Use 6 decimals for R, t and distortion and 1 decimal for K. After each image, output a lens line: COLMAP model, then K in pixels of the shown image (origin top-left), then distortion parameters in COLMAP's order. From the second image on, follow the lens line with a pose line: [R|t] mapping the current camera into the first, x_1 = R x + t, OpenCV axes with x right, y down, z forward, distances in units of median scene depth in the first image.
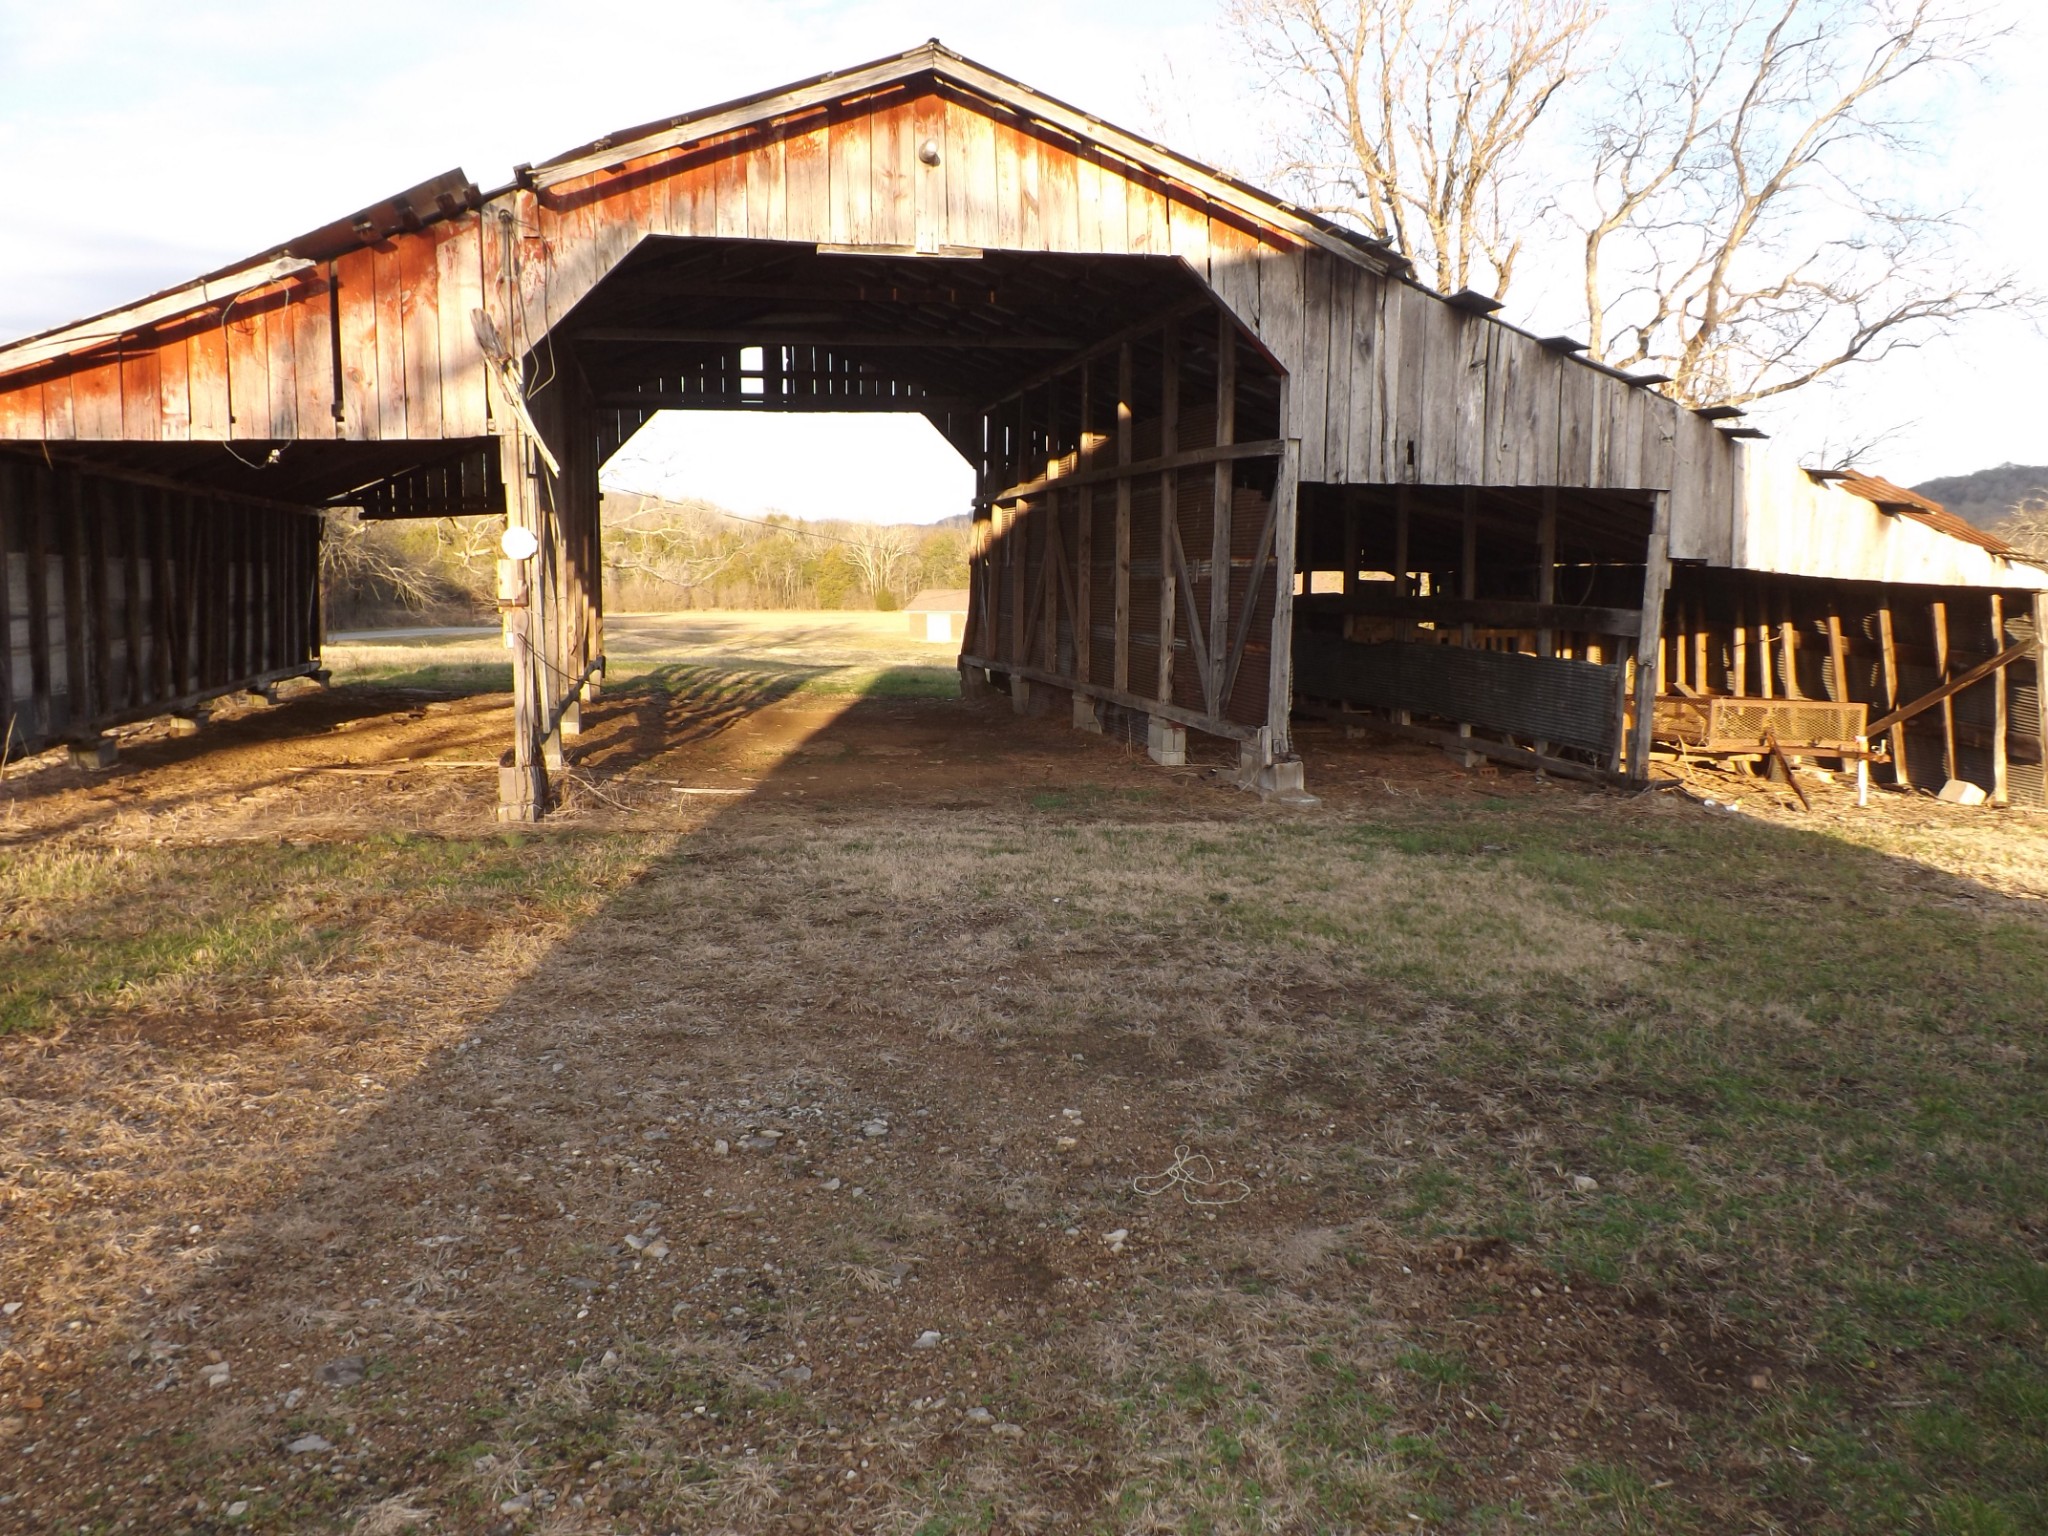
lens RADIAL K [[1383.5, 0, 1021.3], [0, 1383.5, 765.2], [0, 0, 1]] dist [-0.057756, 0.000146]
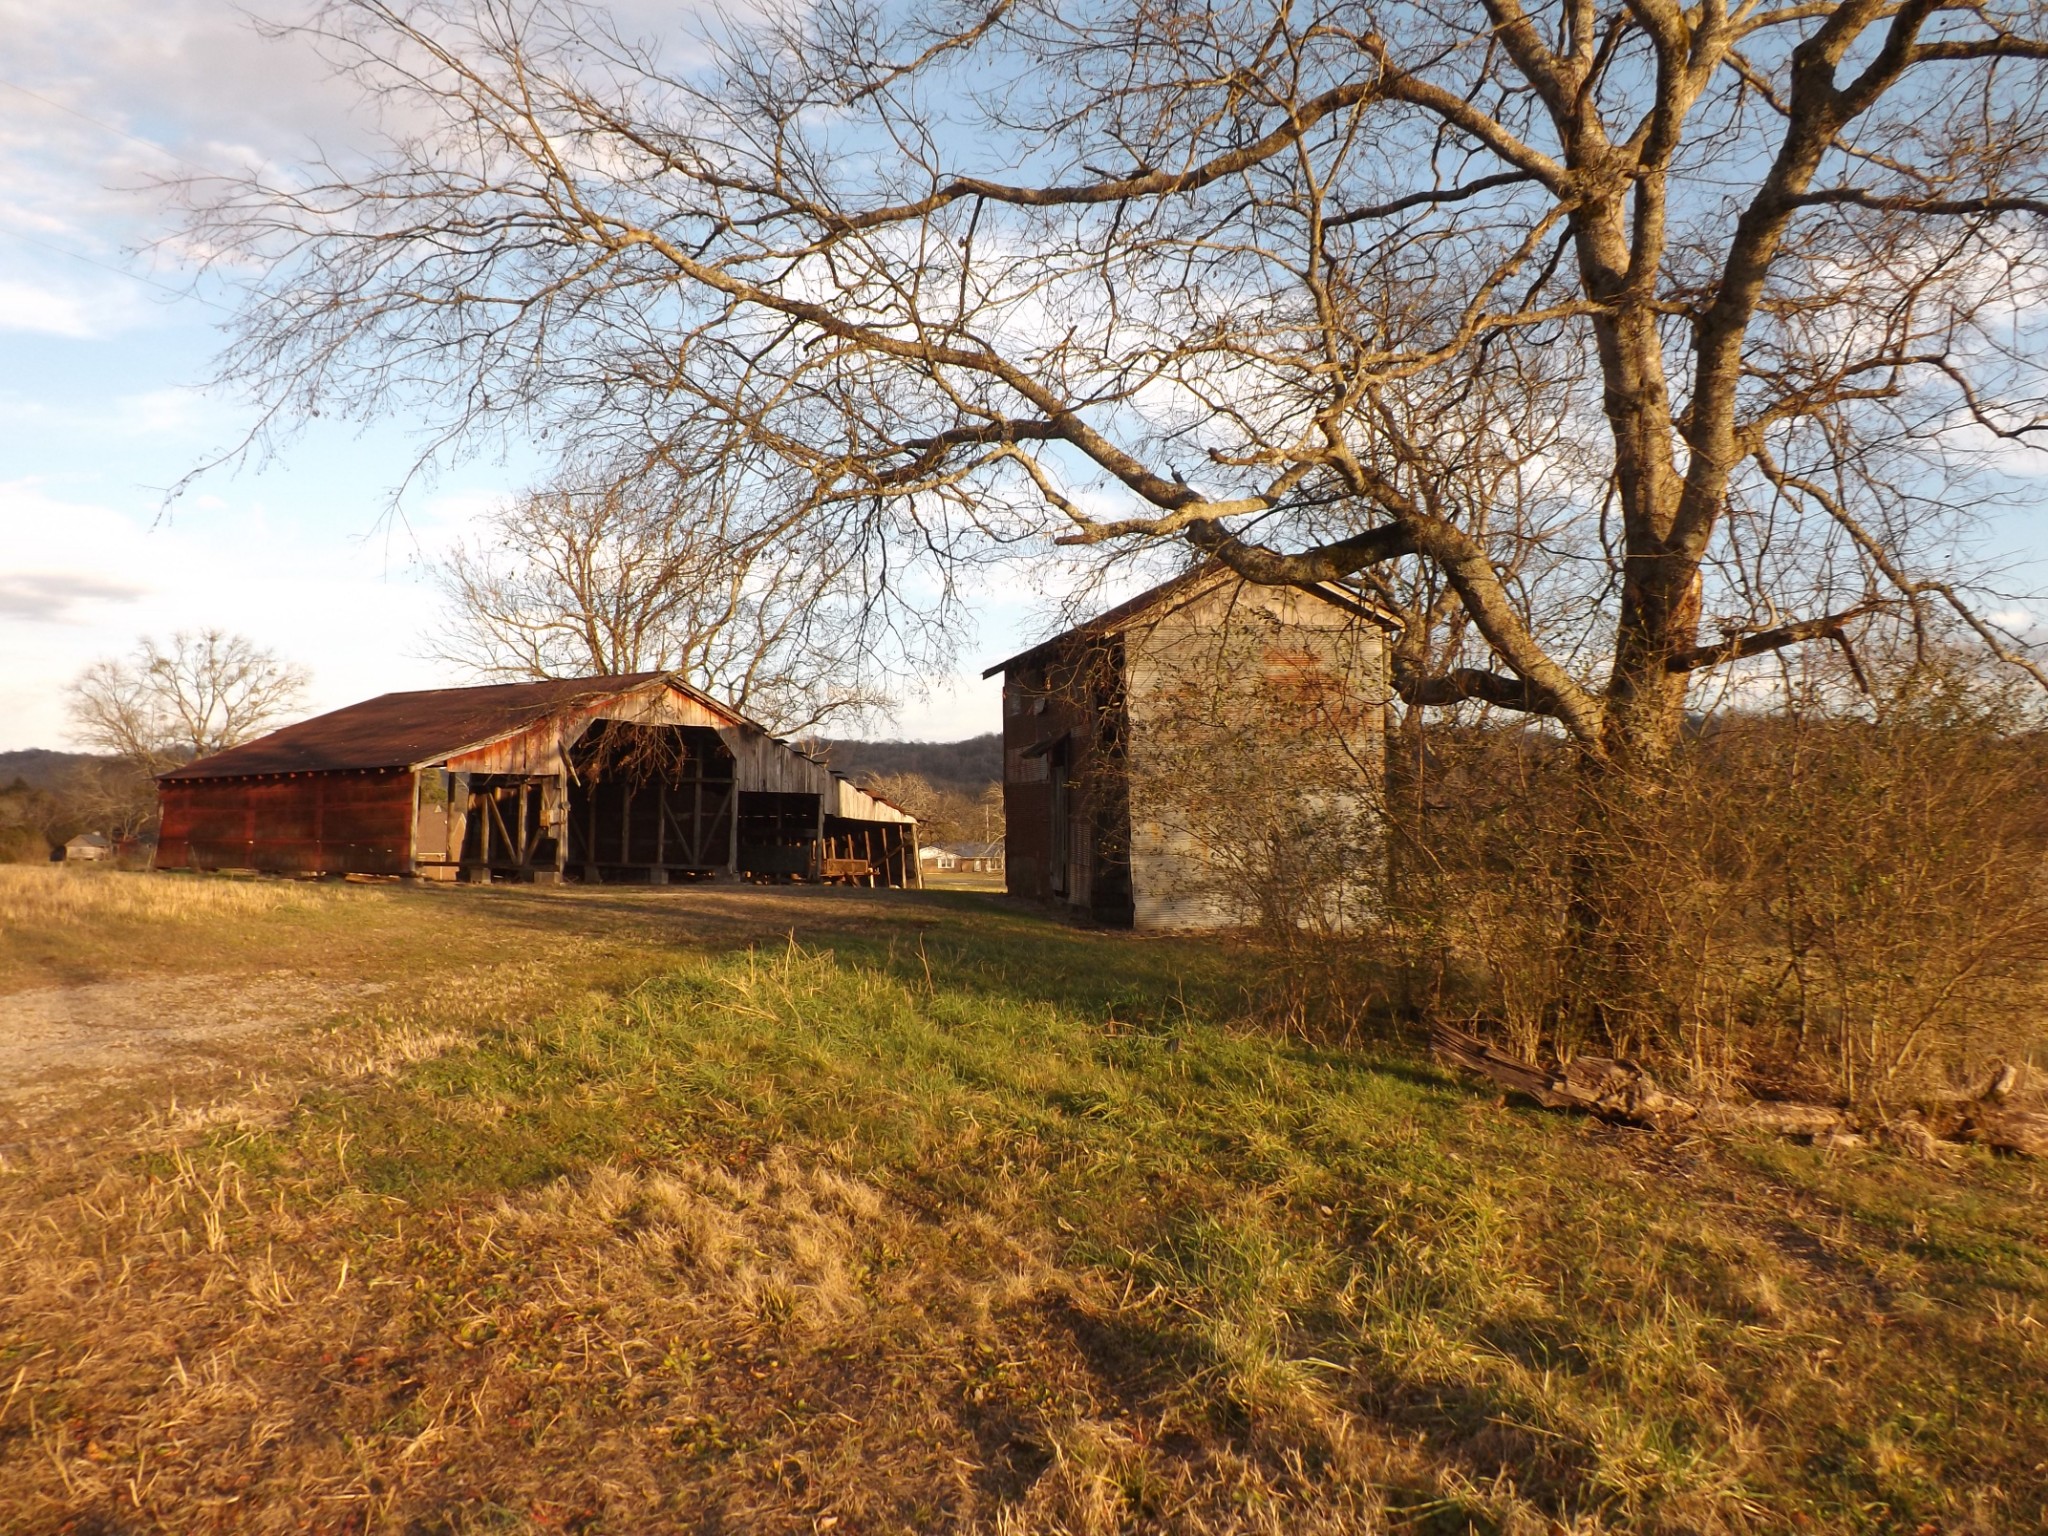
lens RADIAL K [[1464.6, 0, 1026.8], [0, 1464.6, 756.6], [0, 0, 1]] dist [-0.062833, 0.008724]
pose [[0.718981, 0.035873, 0.694103, -1.761375], [0.095881, 0.983999, -0.150174, 0.315476], [-0.688384, 0.174524, 0.704037, -2.011205]]
